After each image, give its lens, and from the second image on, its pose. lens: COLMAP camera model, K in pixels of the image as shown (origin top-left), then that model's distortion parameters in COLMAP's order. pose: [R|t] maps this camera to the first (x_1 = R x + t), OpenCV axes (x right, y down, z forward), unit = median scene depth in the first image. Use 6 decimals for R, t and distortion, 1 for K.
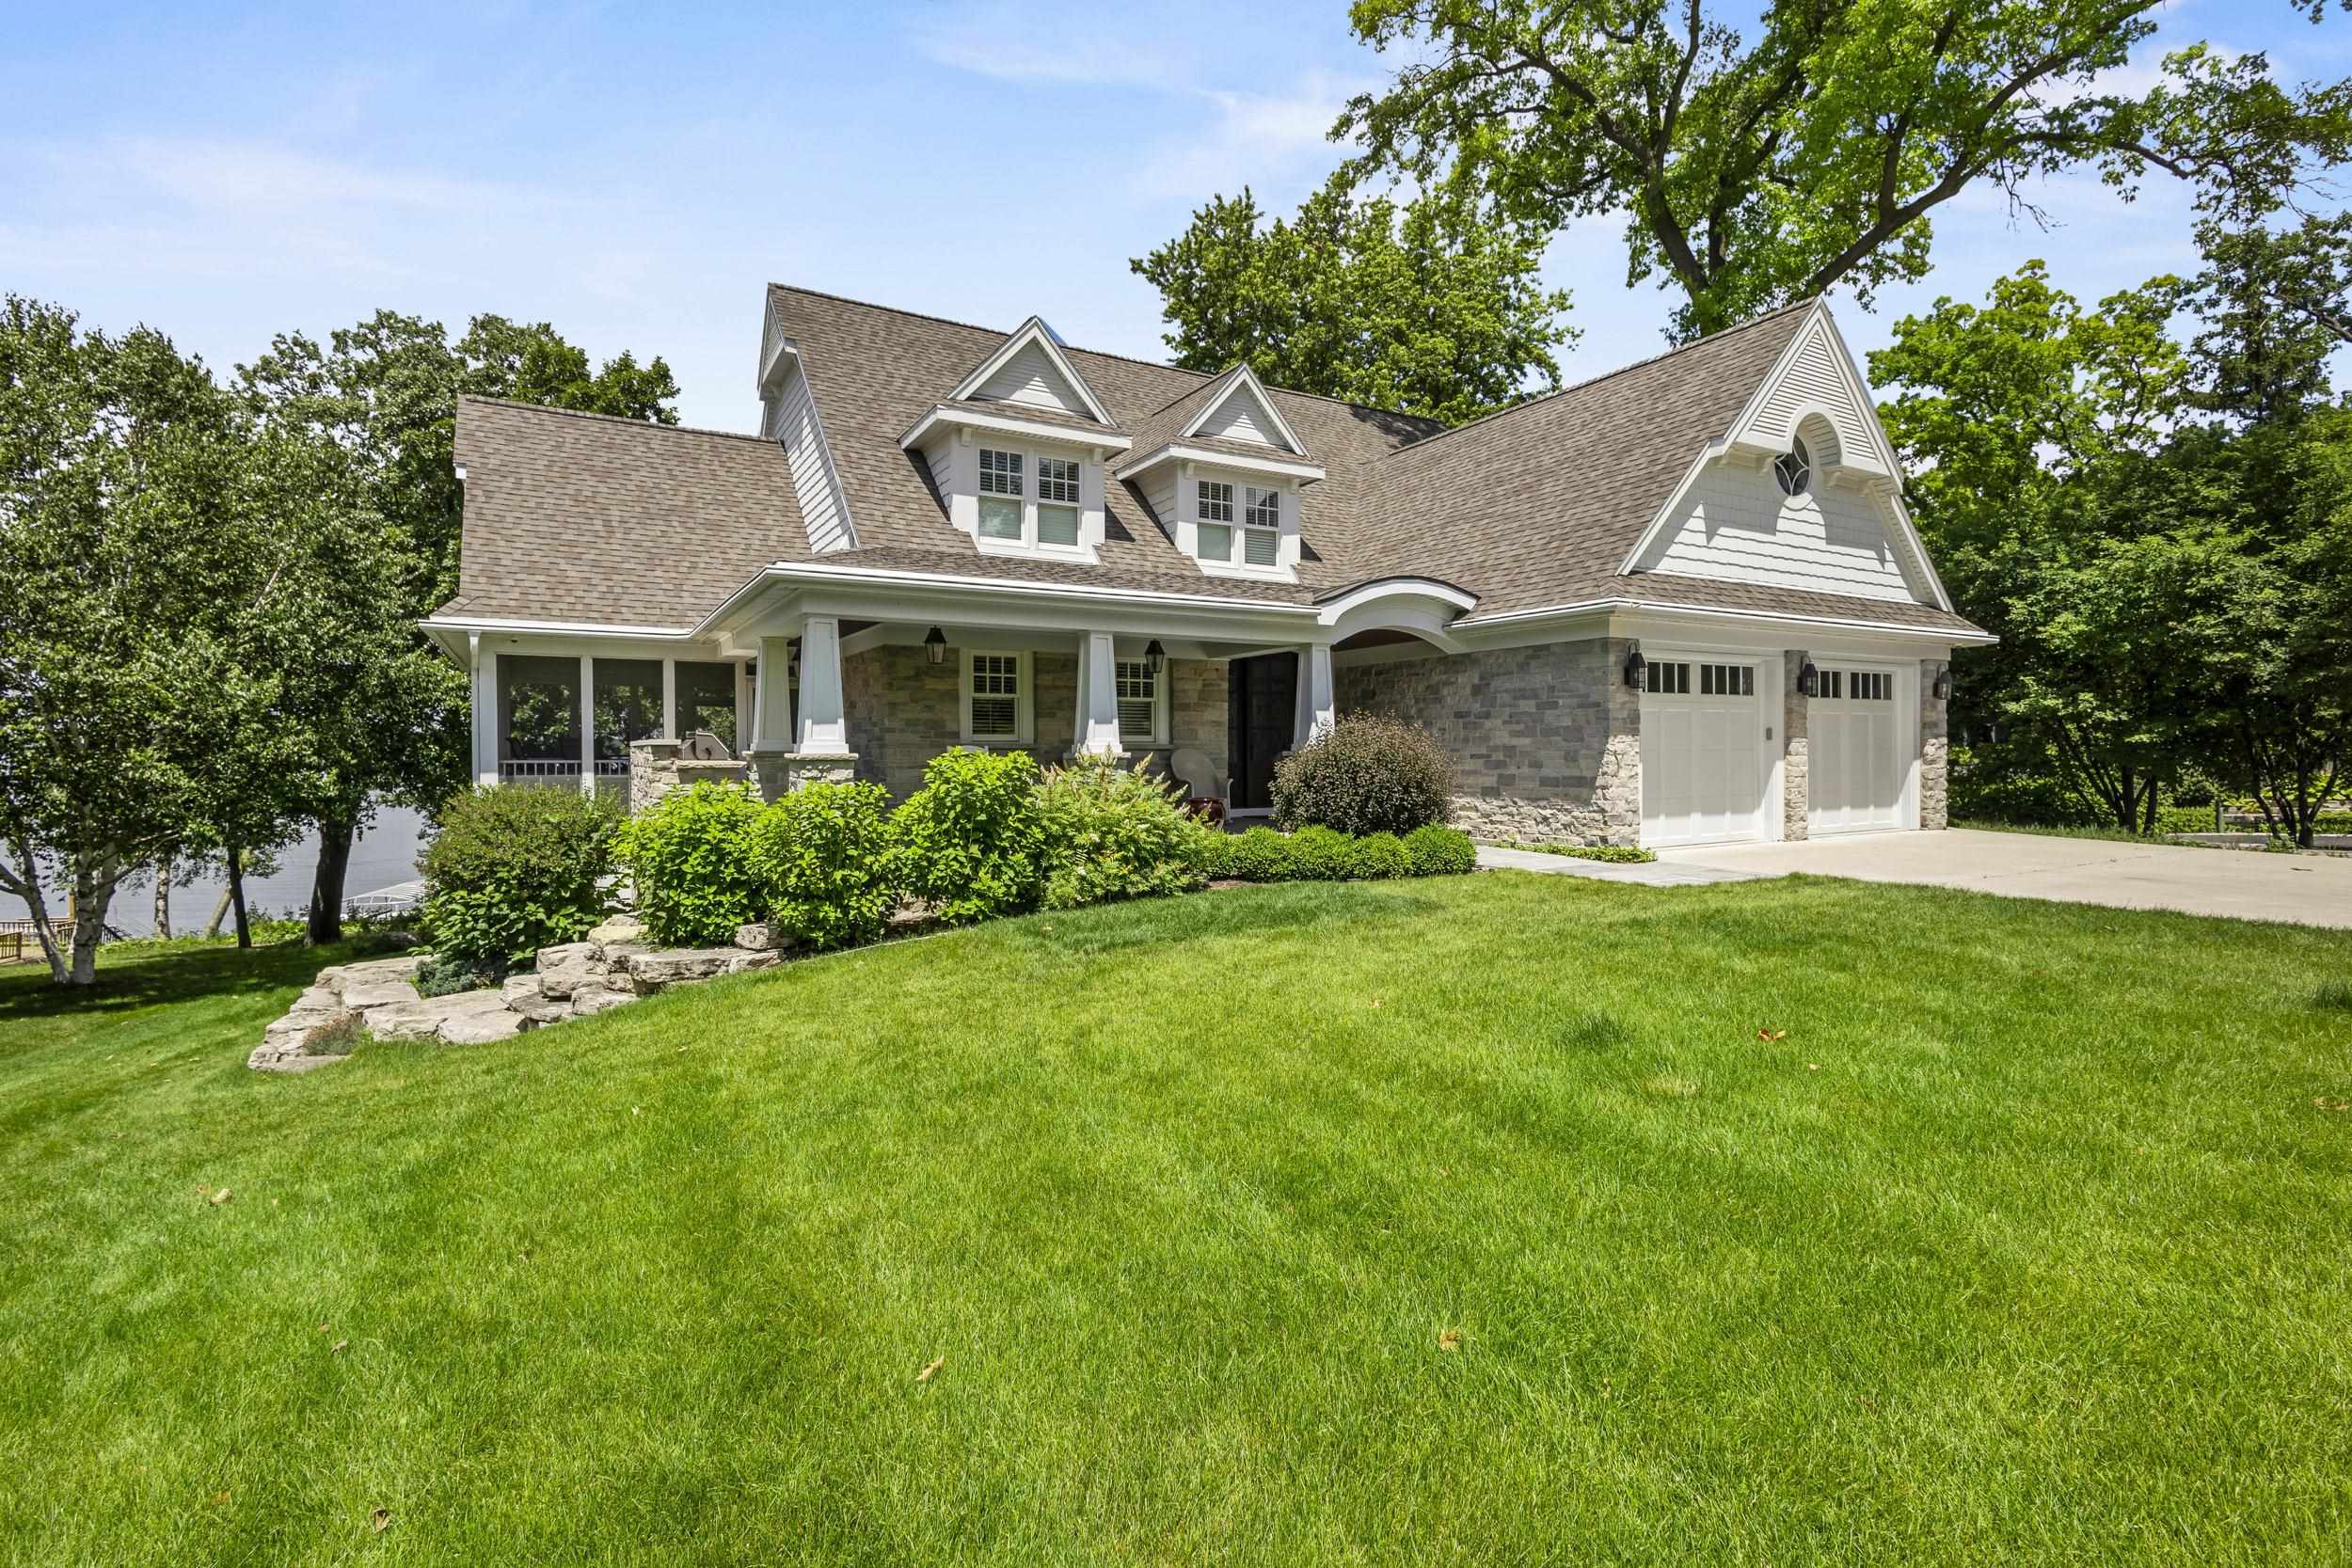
lens RADIAL K [[1075.6, 0, 1174.6], [0, 1075.6, 771.4], [0, 0, 1]] dist [0.002433, 0.000003]
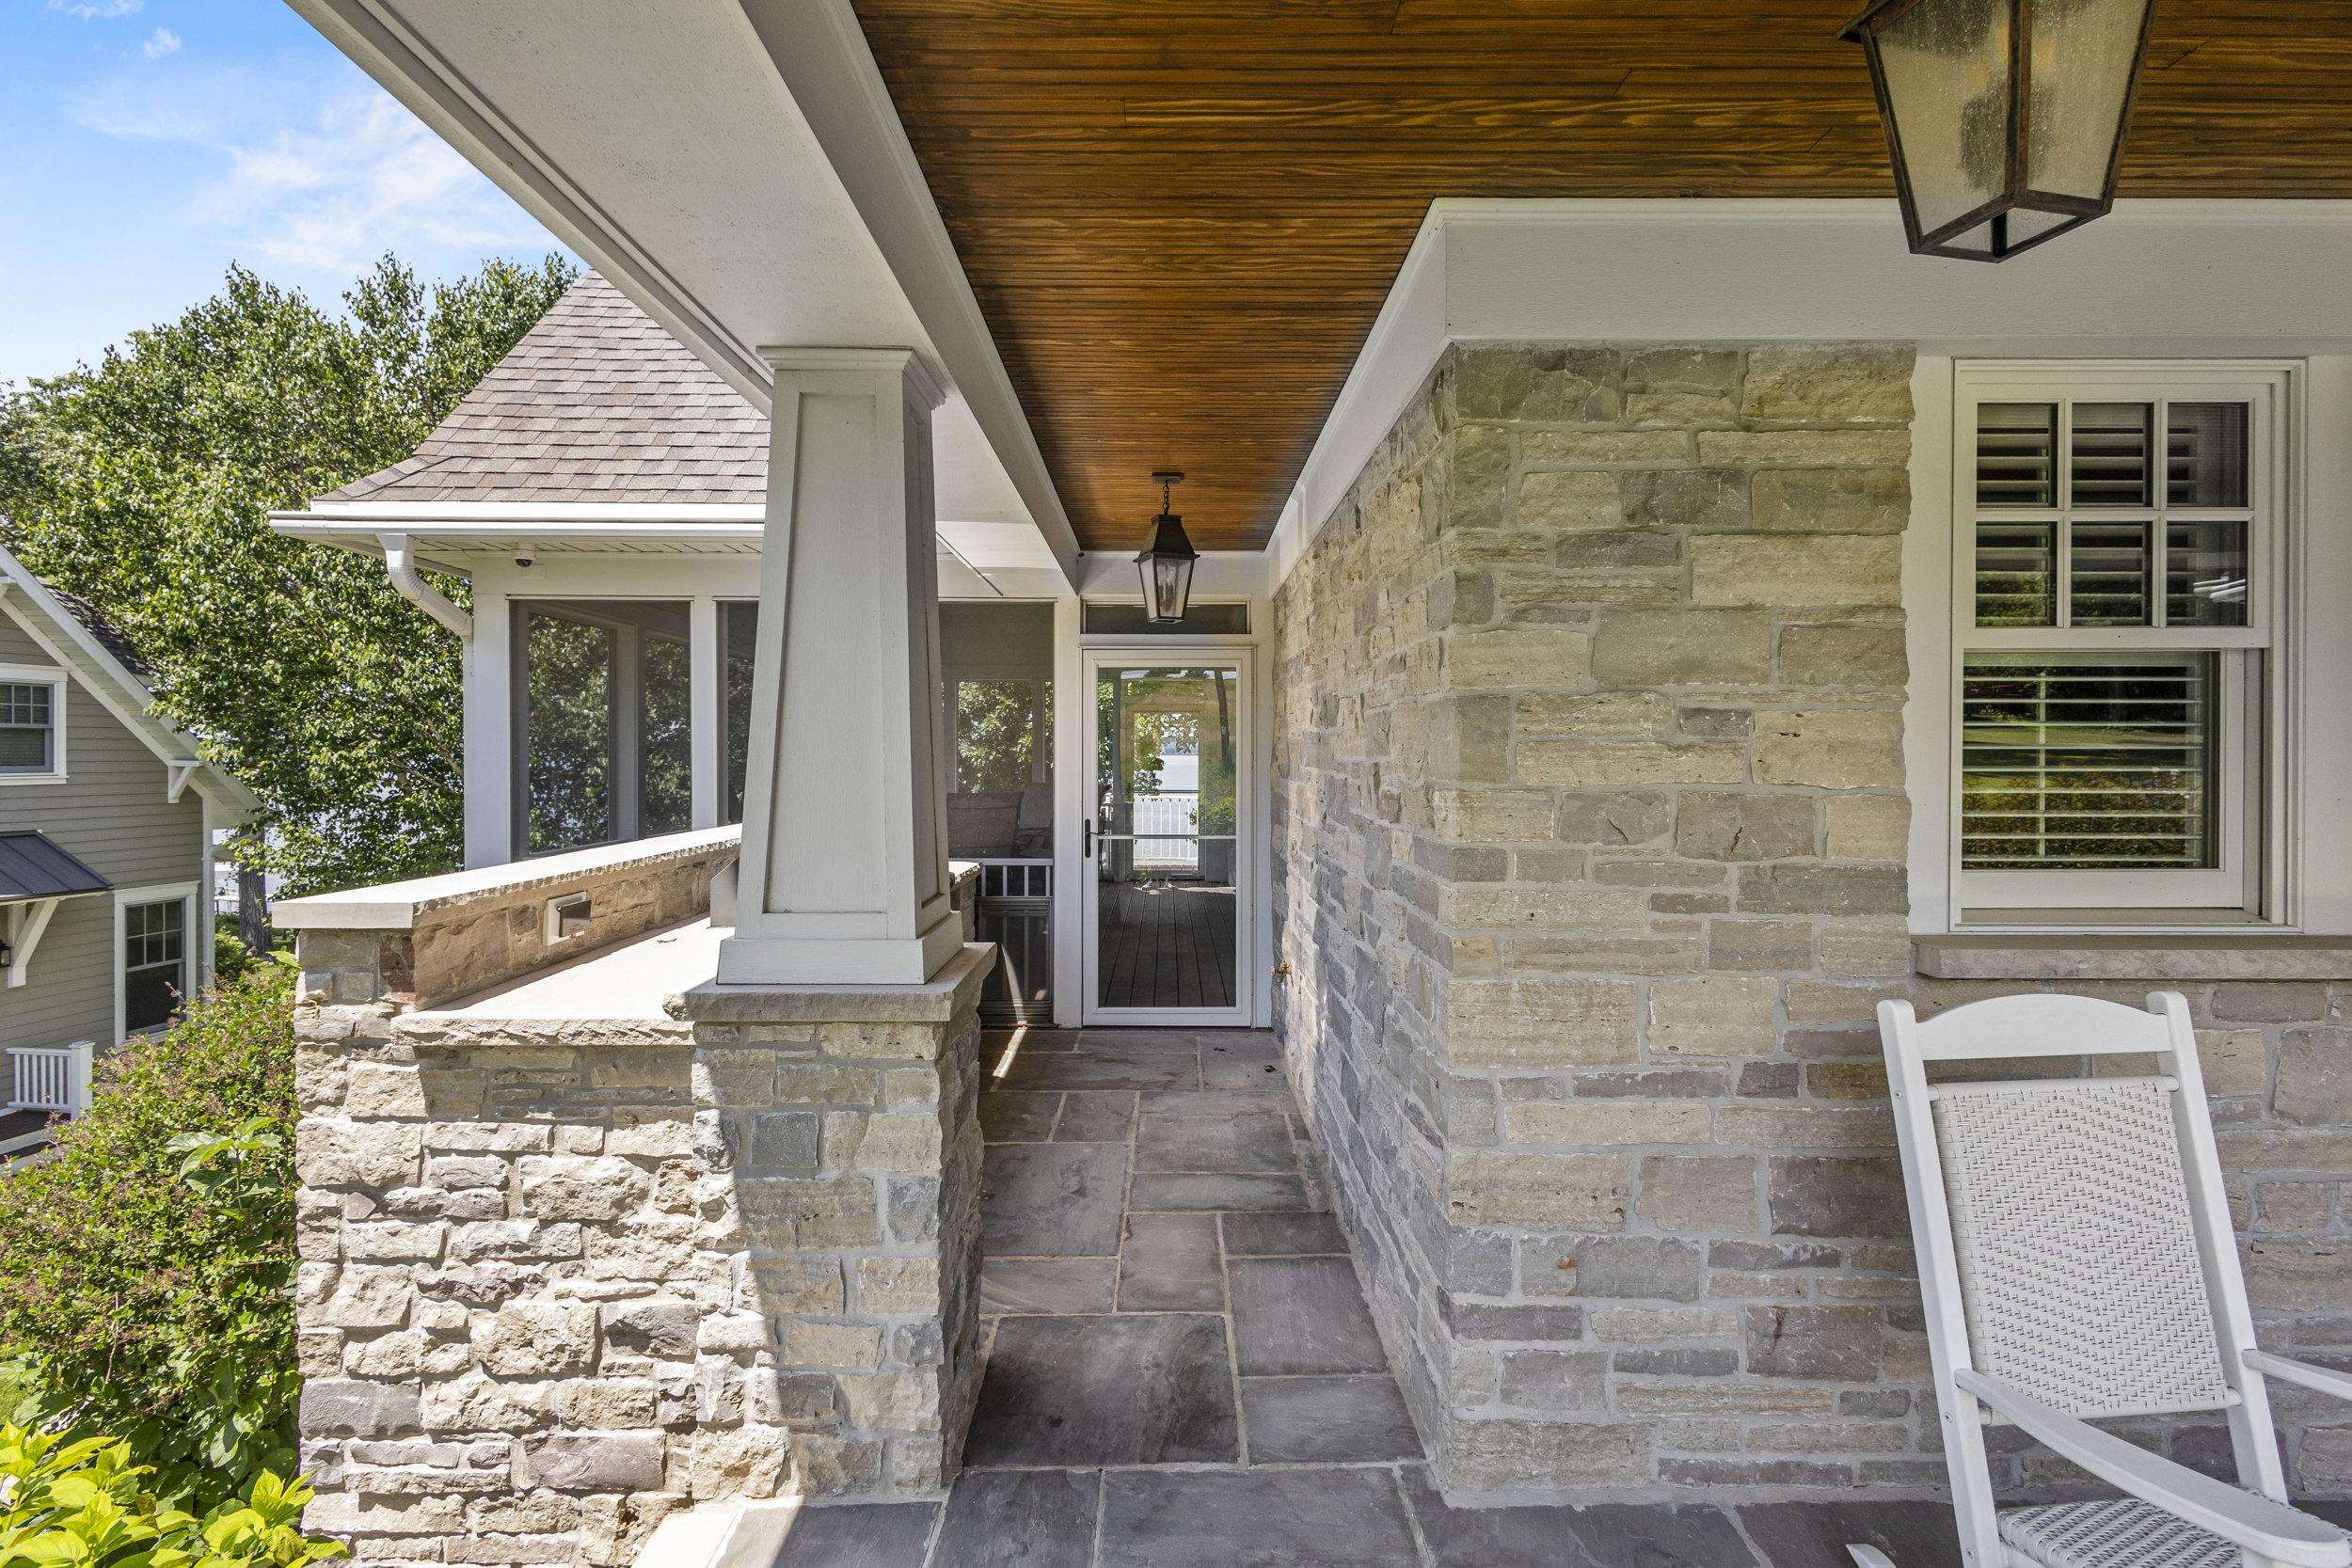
lens RADIAL K [[1091.6, 0, 1161.3], [0, 1091.6, 760.8], [0, 0, 1]] dist [0.007237, -0.001969]
pose [[0.864750, 0.012509, -0.502047, -0.197634], [-0.015370, 0.999881, -0.001561, -0.048259], [0.501967, 0.009066, 0.864839, 0.742819]]
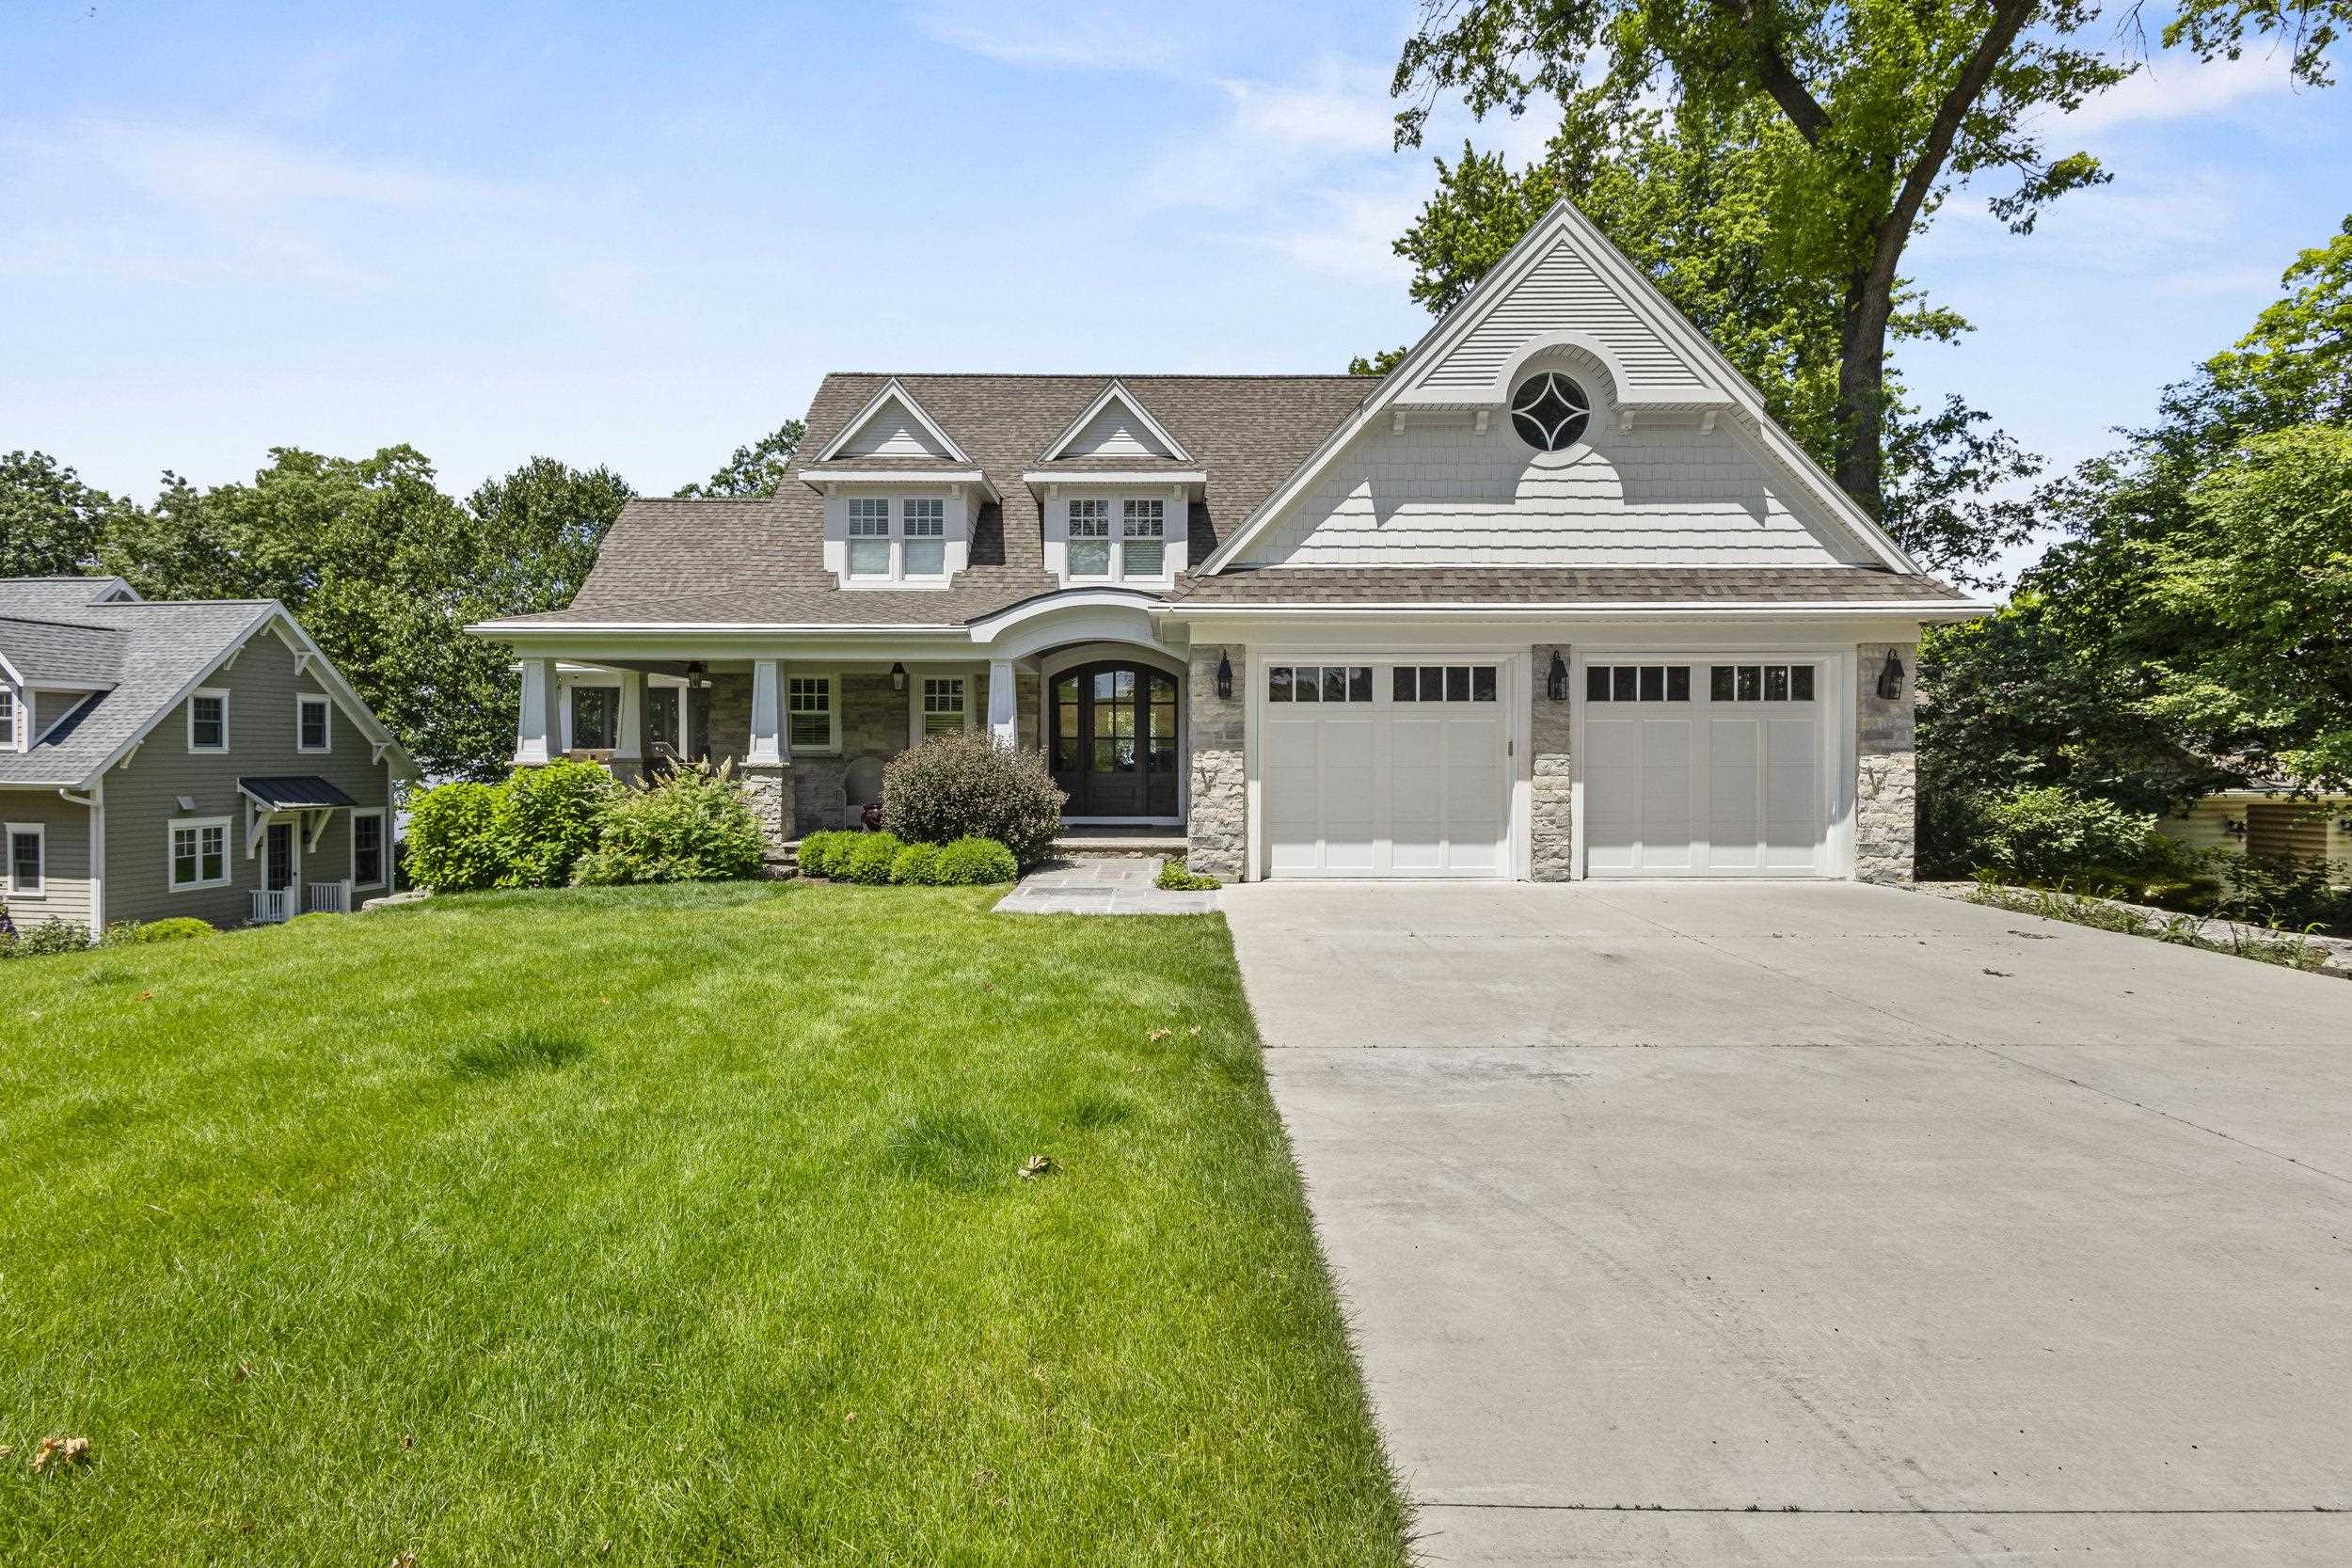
lens RADIAL K [[1091.6, 0, 1161.3], [0, 1091.6, 760.8], [0, 0, 1]] dist [0.007237, -0.001969]
pose [[0.863677, 0.012276, -0.503896, 0.729595], [-0.016541, 0.999855, -0.003993, -0.017971], [0.503775, 0.011783, 0.863755, 0.156119]]
